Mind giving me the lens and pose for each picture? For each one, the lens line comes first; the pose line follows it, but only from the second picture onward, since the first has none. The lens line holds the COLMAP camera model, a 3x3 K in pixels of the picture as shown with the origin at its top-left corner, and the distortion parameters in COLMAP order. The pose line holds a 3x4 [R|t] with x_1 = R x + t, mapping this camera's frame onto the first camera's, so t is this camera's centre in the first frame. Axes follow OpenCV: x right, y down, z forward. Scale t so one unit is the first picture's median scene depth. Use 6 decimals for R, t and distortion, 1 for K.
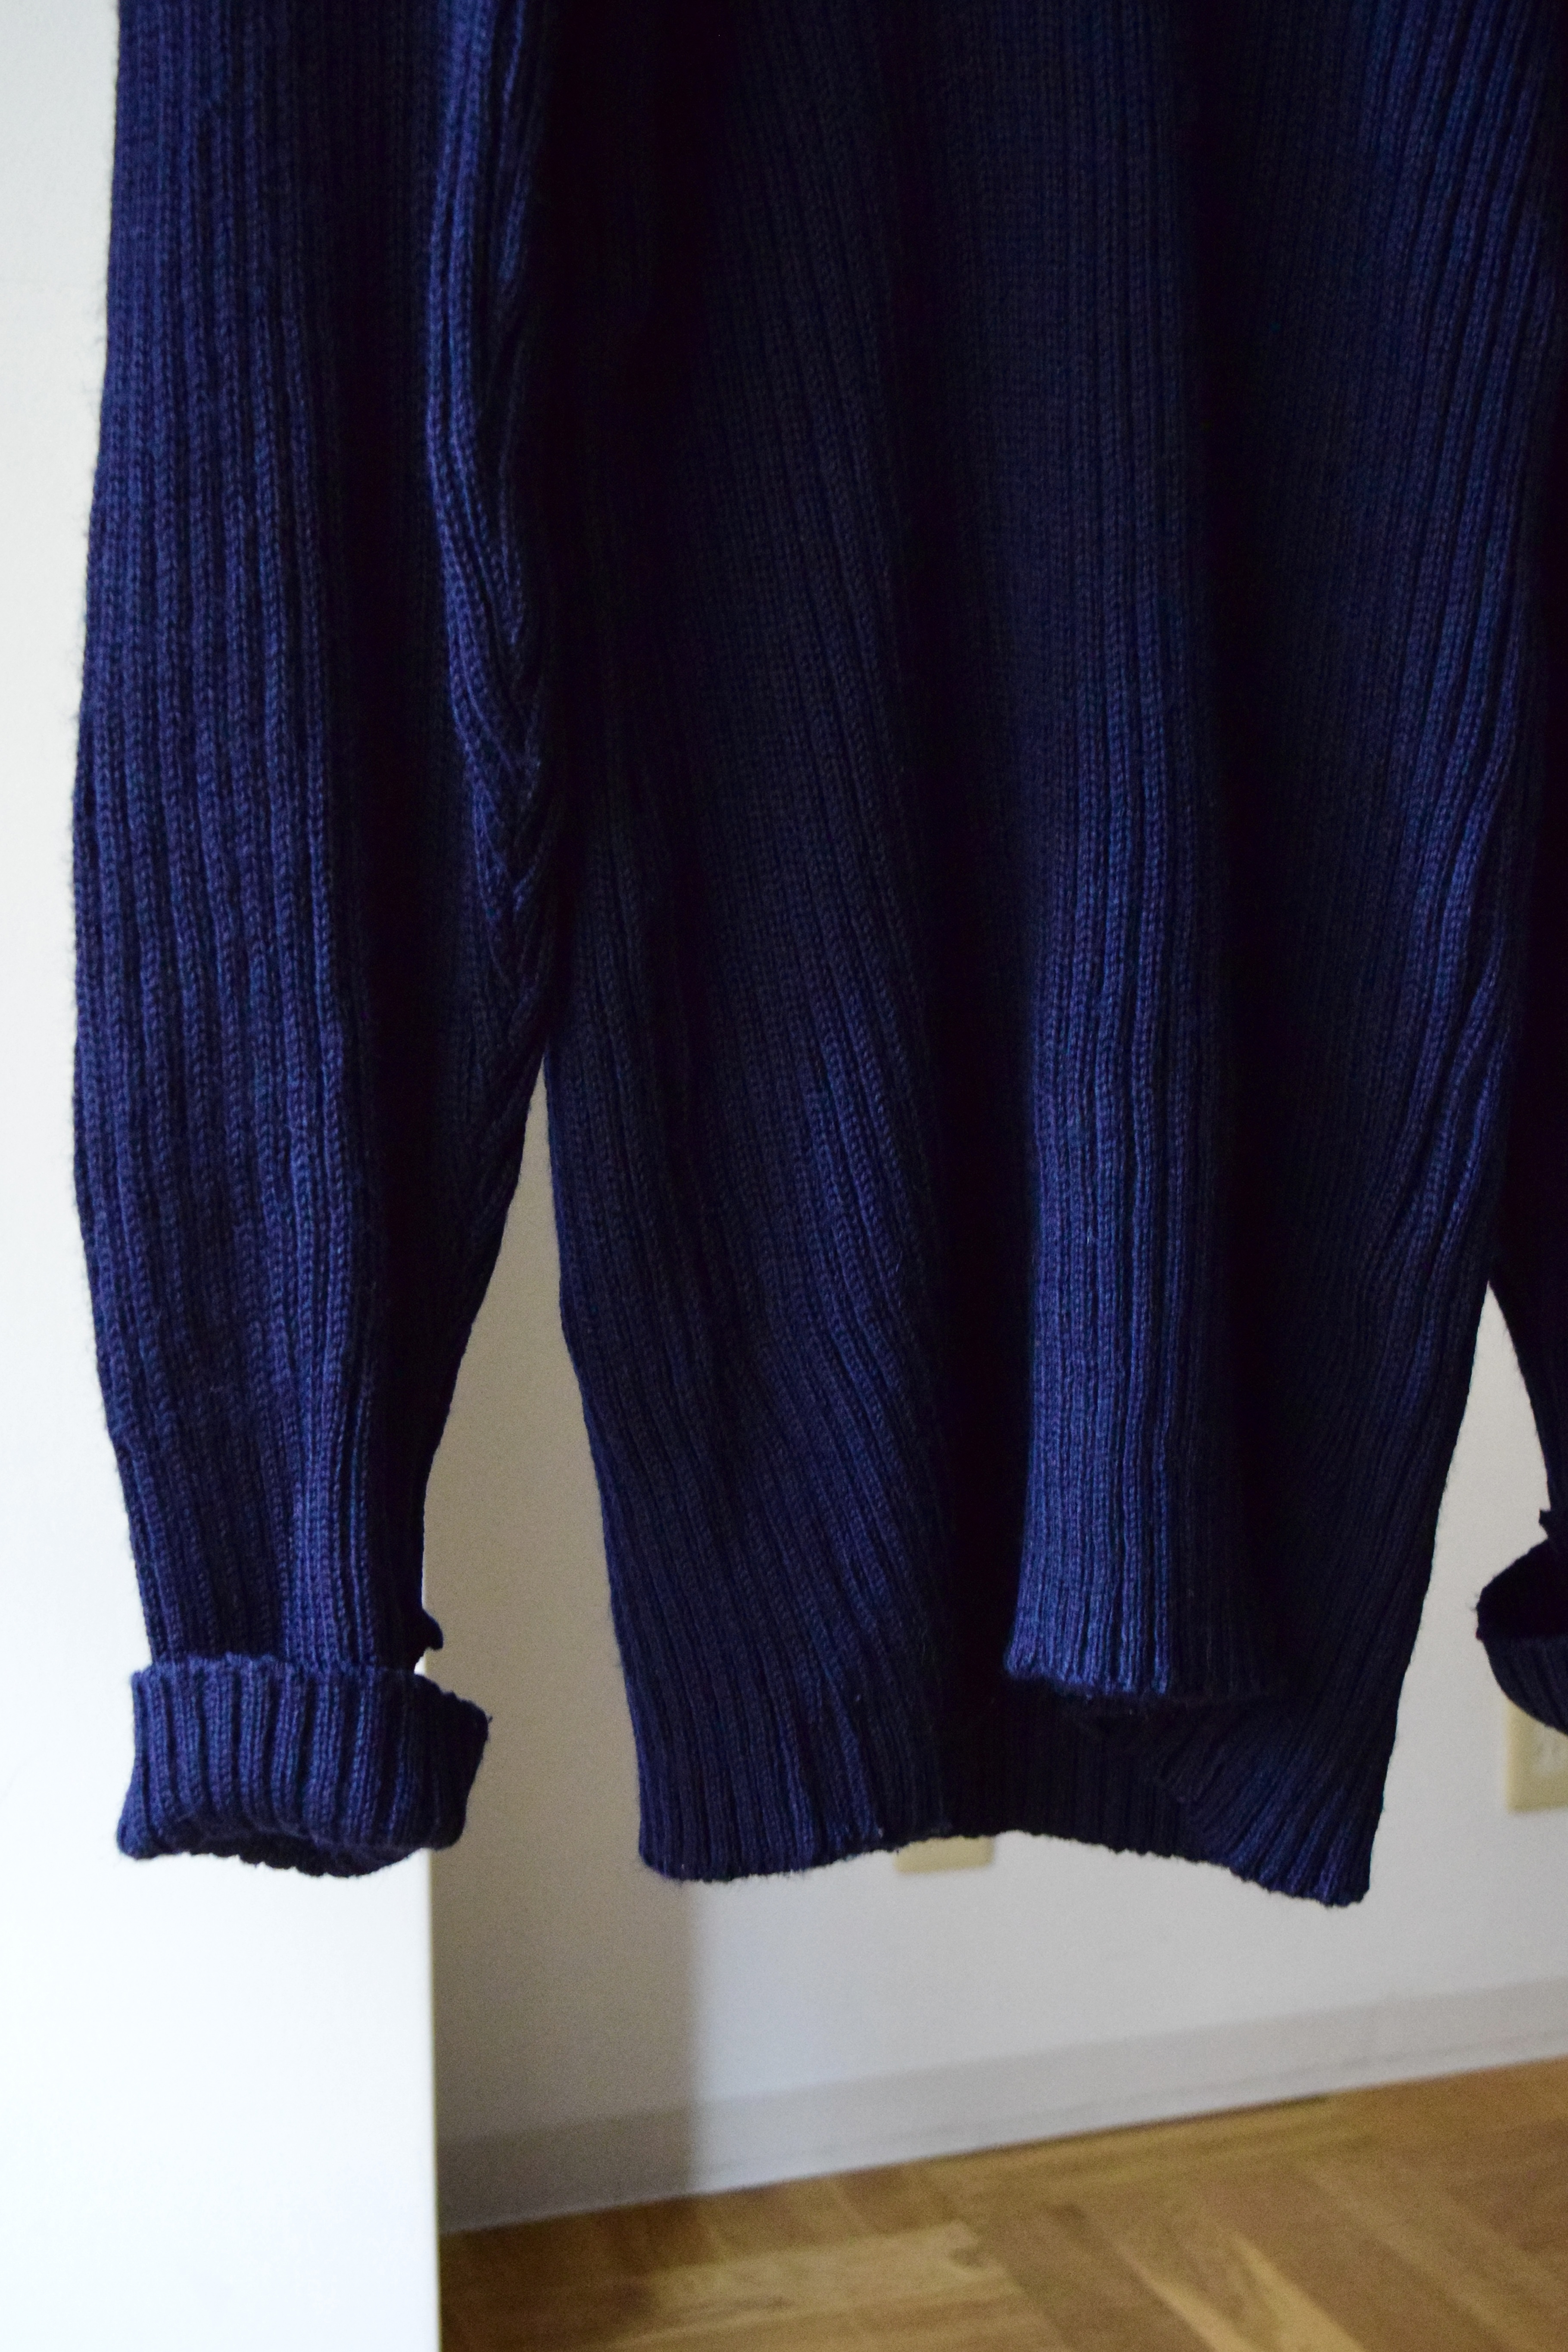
lens RADIAL K [[2179.2, 0, 784.0], [0, 2179.2, 1176.0], [0, 0, 1]] dist [0.015805, 0.005210]
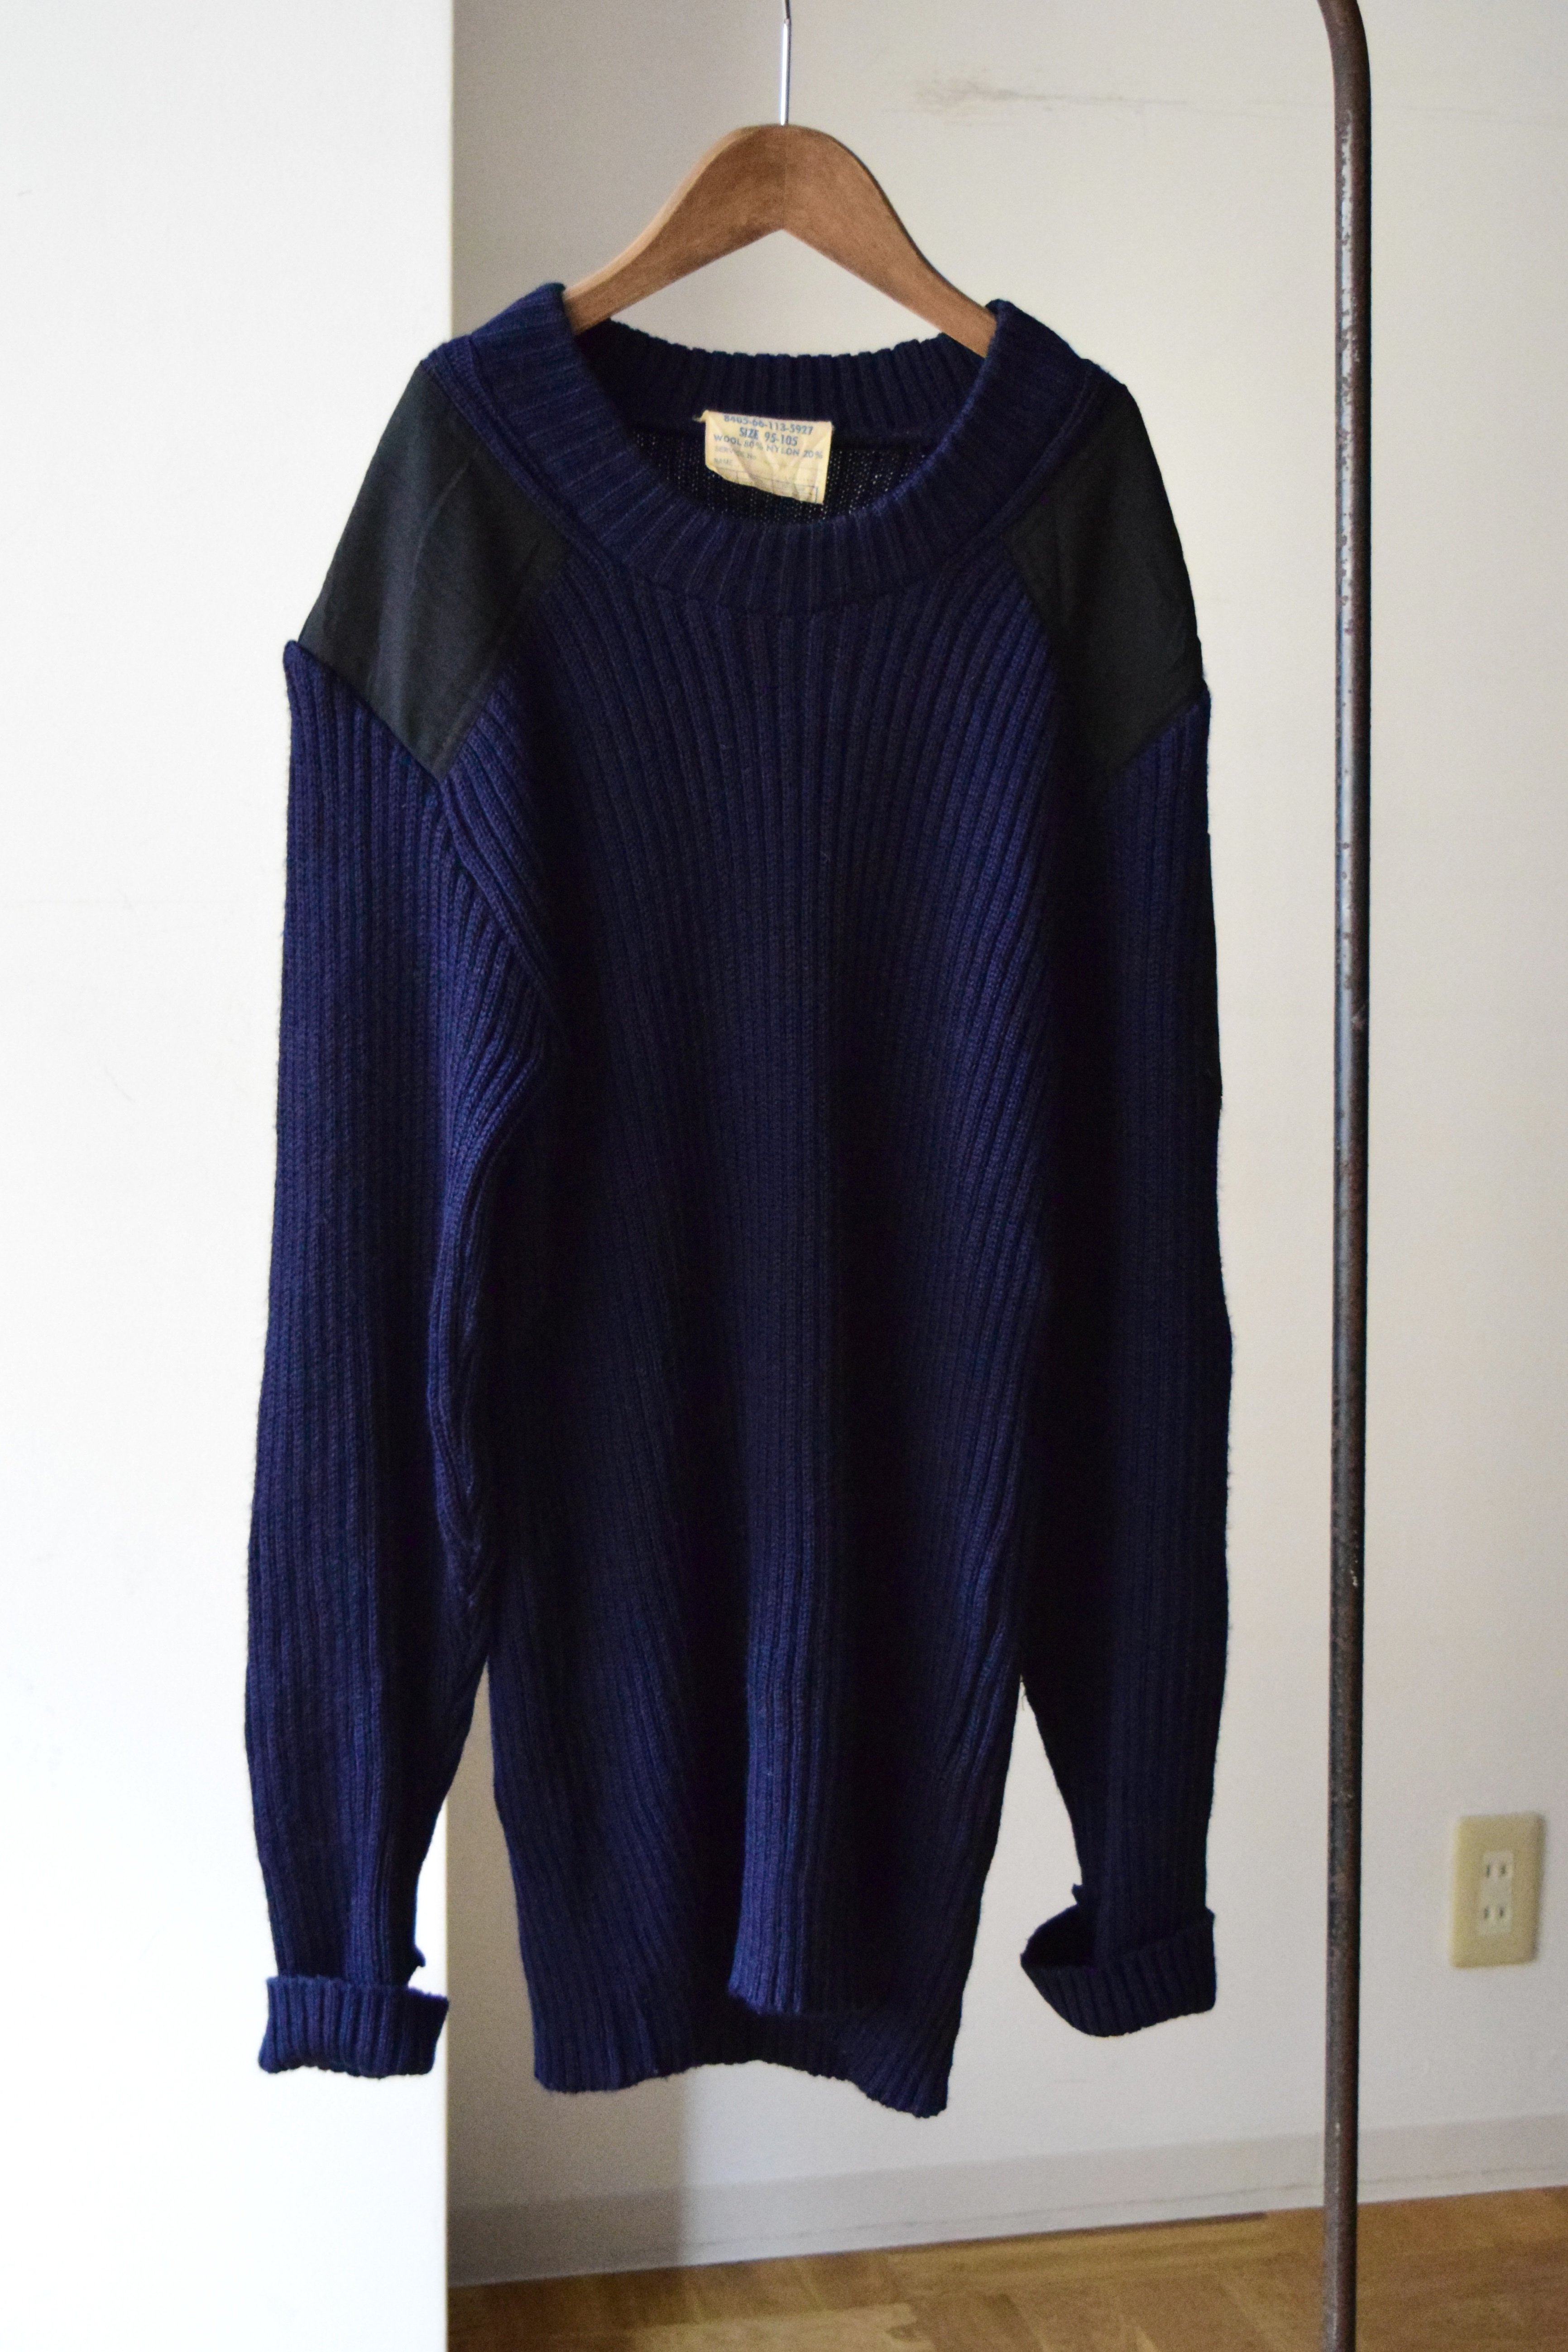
lens RADIAL K [[3116.1, 0, 784.0], [0, 3116.1, 1176.0], [0, 0, 1]] dist [0.128730, -0.085148]
pose [[0.997180, 0.034818, -0.066476, 0.317147], [-0.028116, 0.994668, 0.099219, -0.761263], [0.069577, -0.097070, 0.992843, -1.657797]]
